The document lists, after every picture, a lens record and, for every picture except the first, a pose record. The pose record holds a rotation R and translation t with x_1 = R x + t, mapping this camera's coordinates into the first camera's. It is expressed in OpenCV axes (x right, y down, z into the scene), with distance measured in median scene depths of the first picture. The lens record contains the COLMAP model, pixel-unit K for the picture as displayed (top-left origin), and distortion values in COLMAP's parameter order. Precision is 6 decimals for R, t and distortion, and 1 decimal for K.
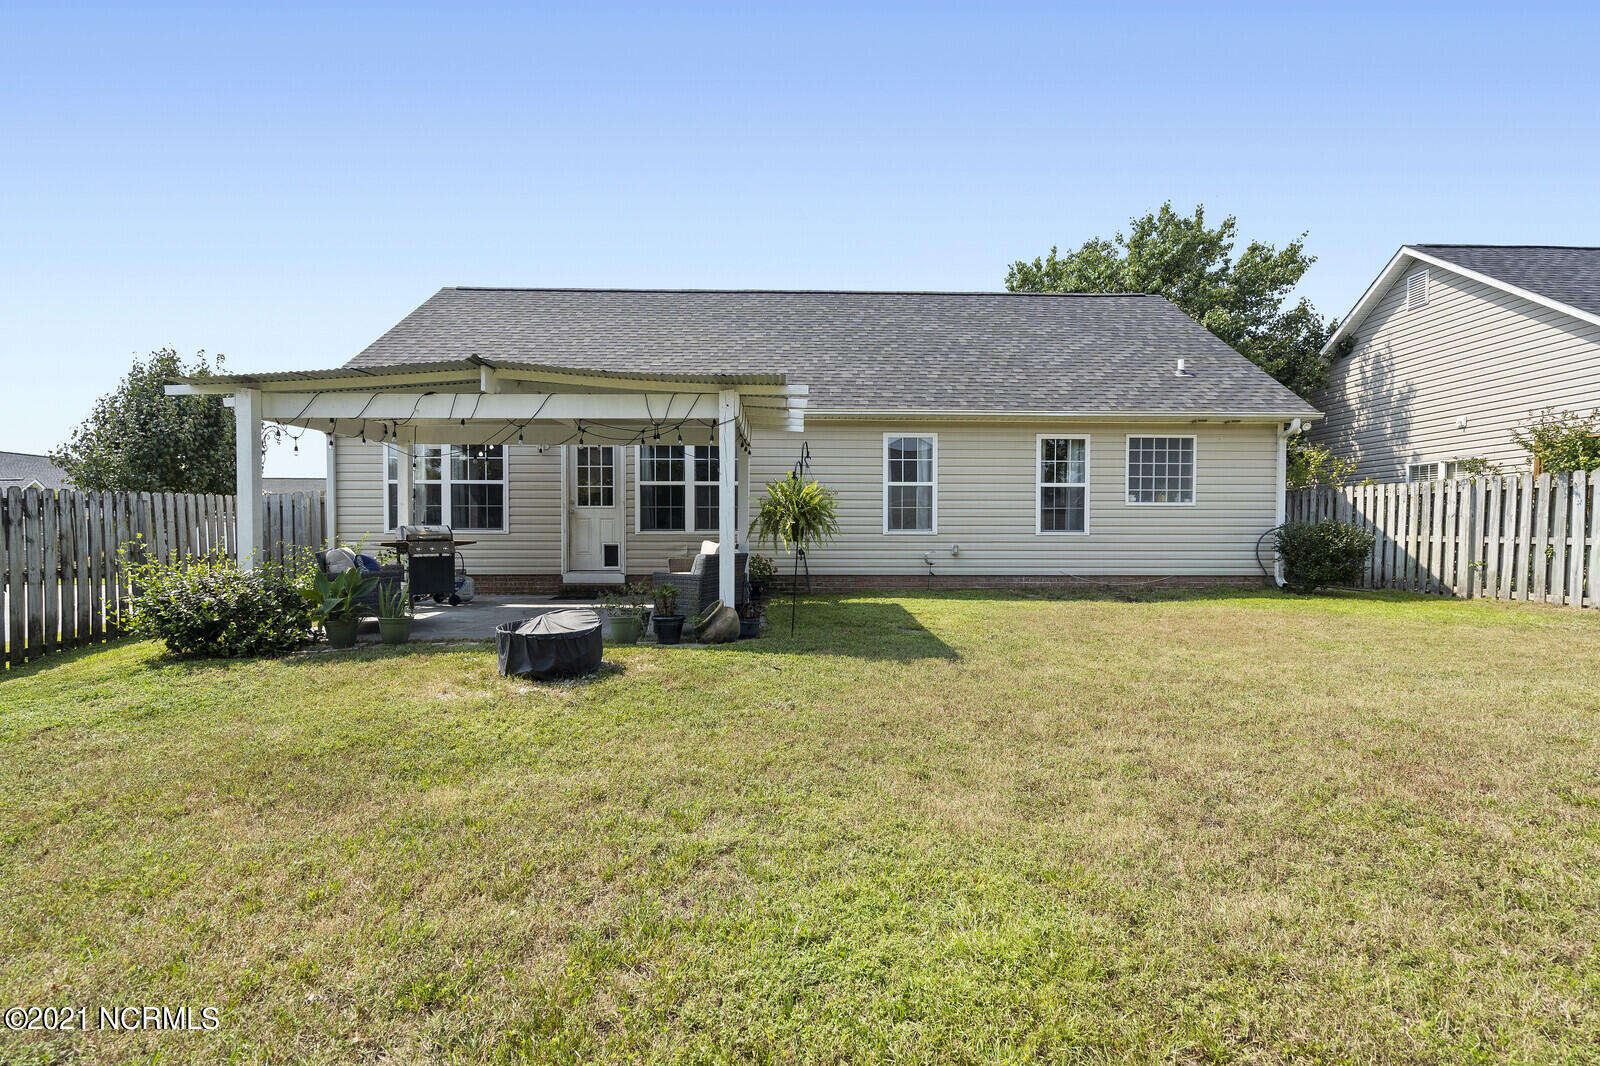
lens RADIAL K [[751.4, 0, 805.3], [0, 751.4, 541.0], [0, 0, 1]] dist [0.001663, 0.000535]
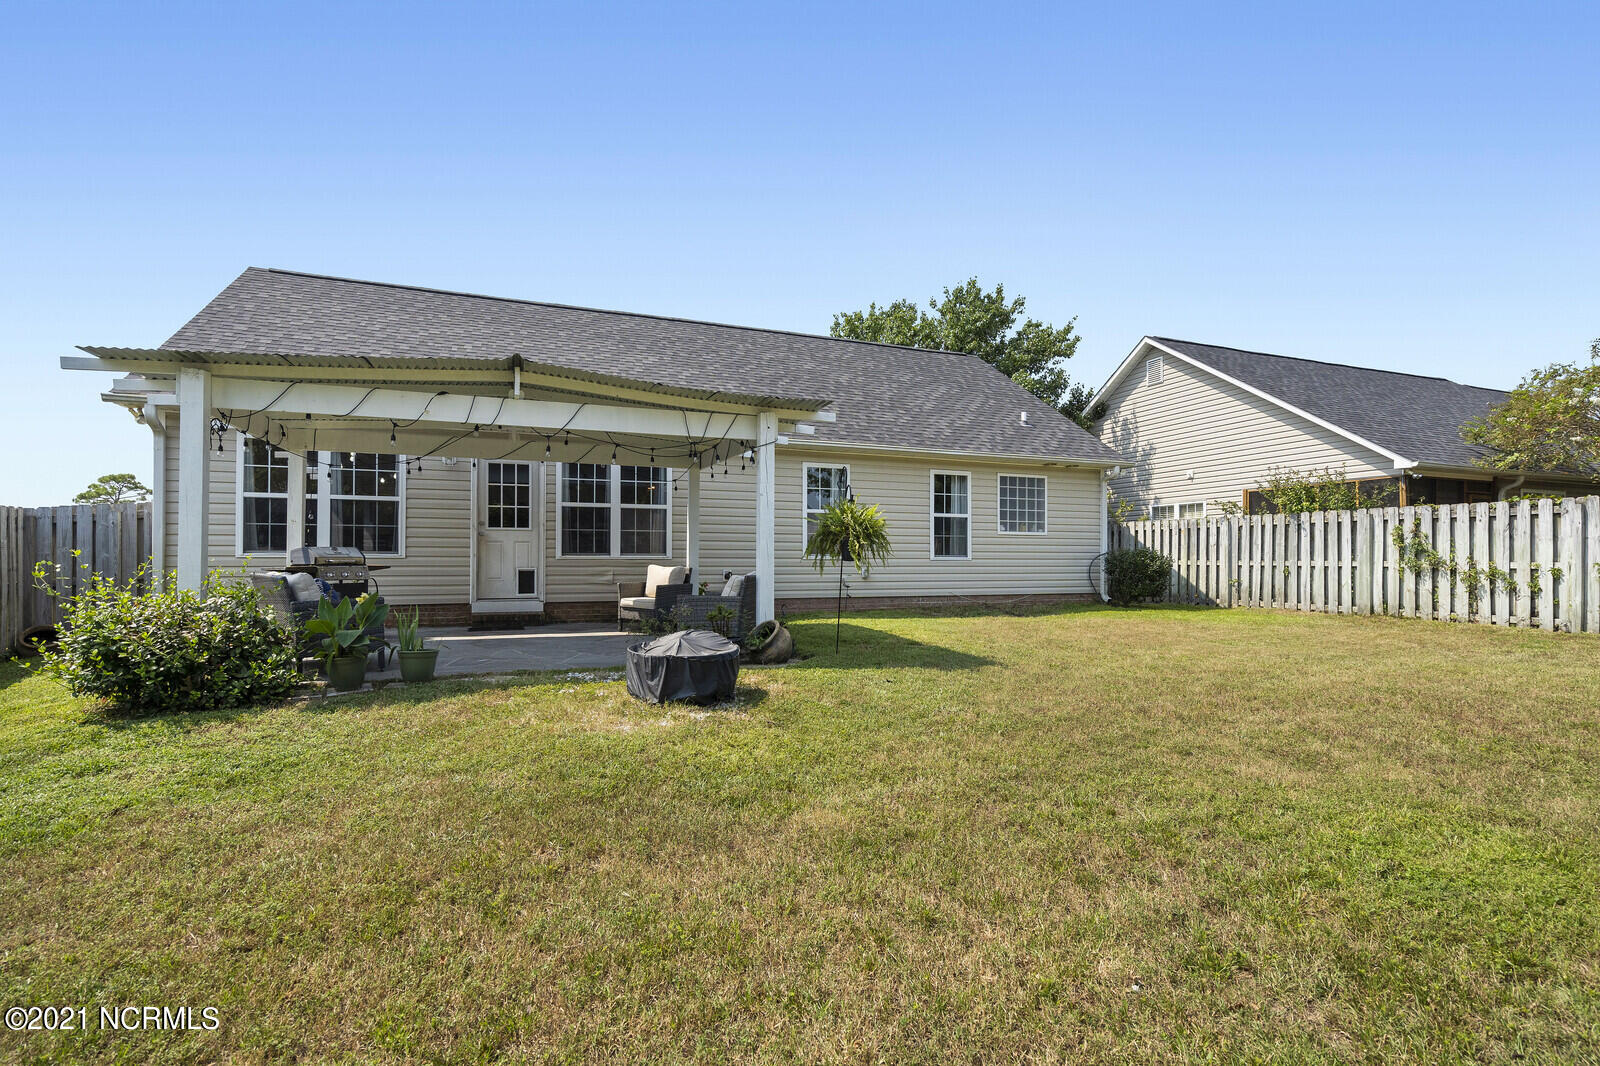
lens RADIAL K [[741.2, 0, 795.6], [0, 741.2, 545.1], [0, 0, 1]] dist [-0.002640, 0.000478]
pose [[0.940043, 0.007094, 0.340983, -0.256697], [0.005292, 0.999360, -0.035382, 0.008093], [-0.341015, 0.035065, 0.939404, 0.035939]]
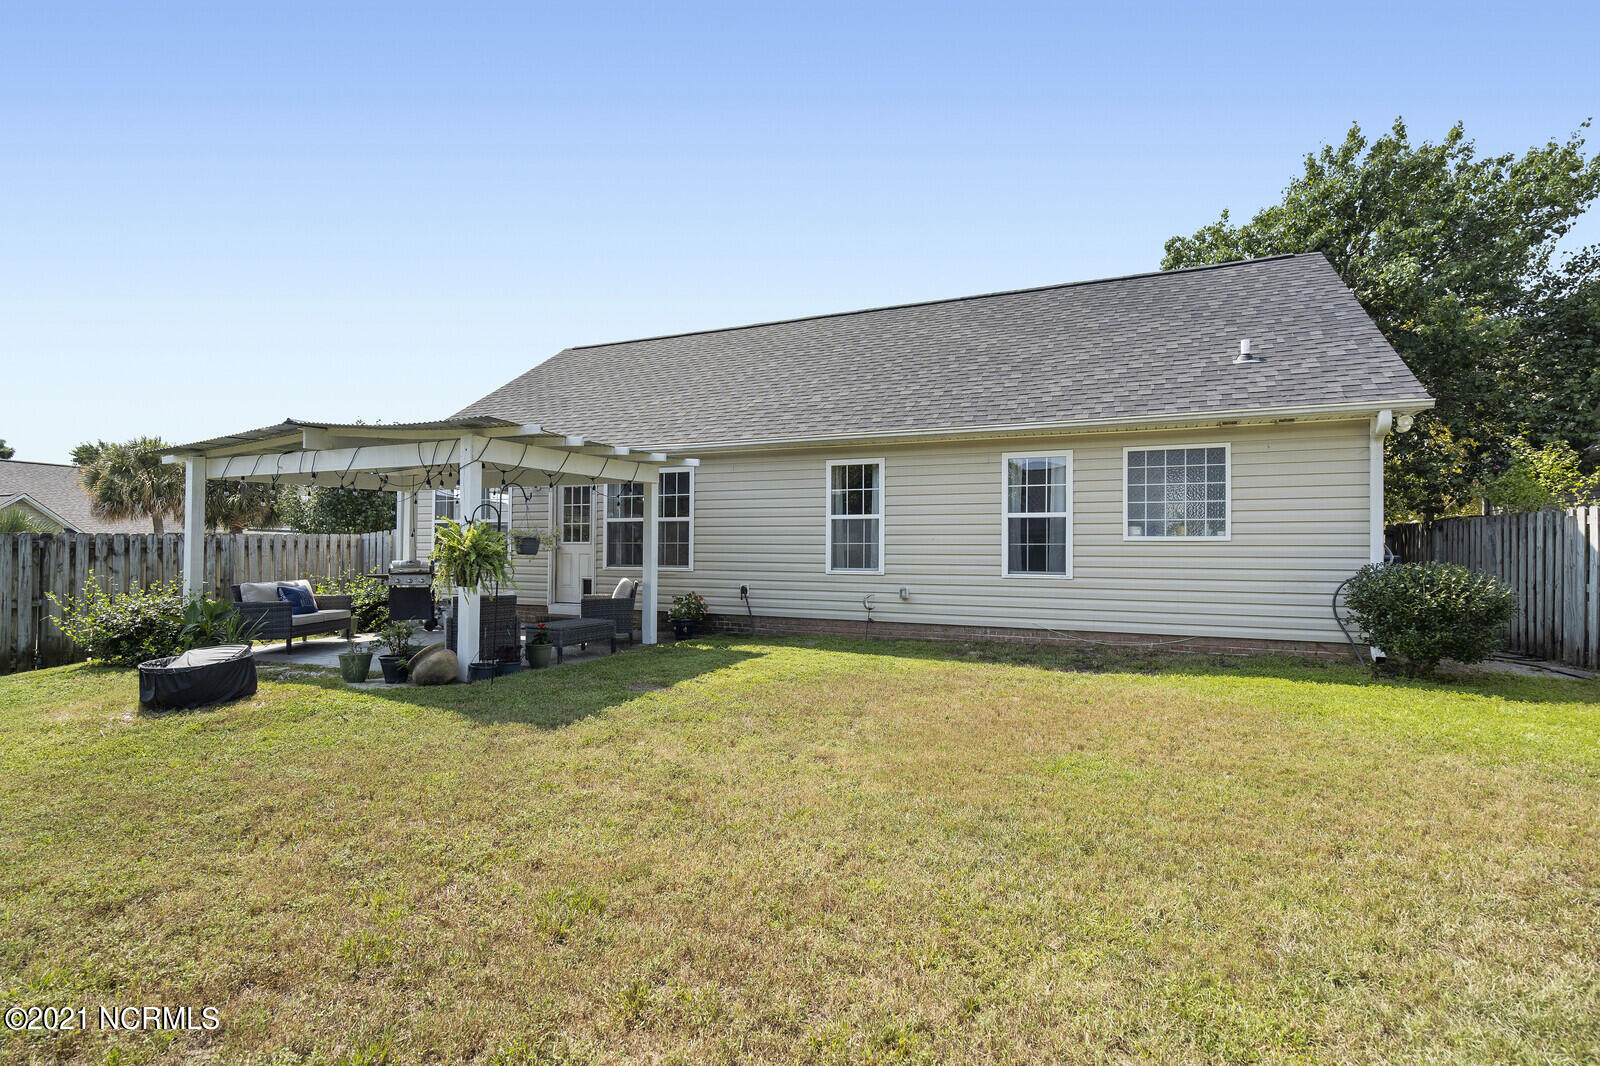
lens RADIAL K [[751.4, 0, 800.9], [0, 751.4, 537.2], [0, 0, 1]] dist [0.001663, 0.000535]
pose [[0.903578, -0.003820, -0.428407, 0.460402], [-0.012380, 0.999310, -0.035021, -0.020208], [0.428246, 0.036948, 0.902907, 0.175065]]
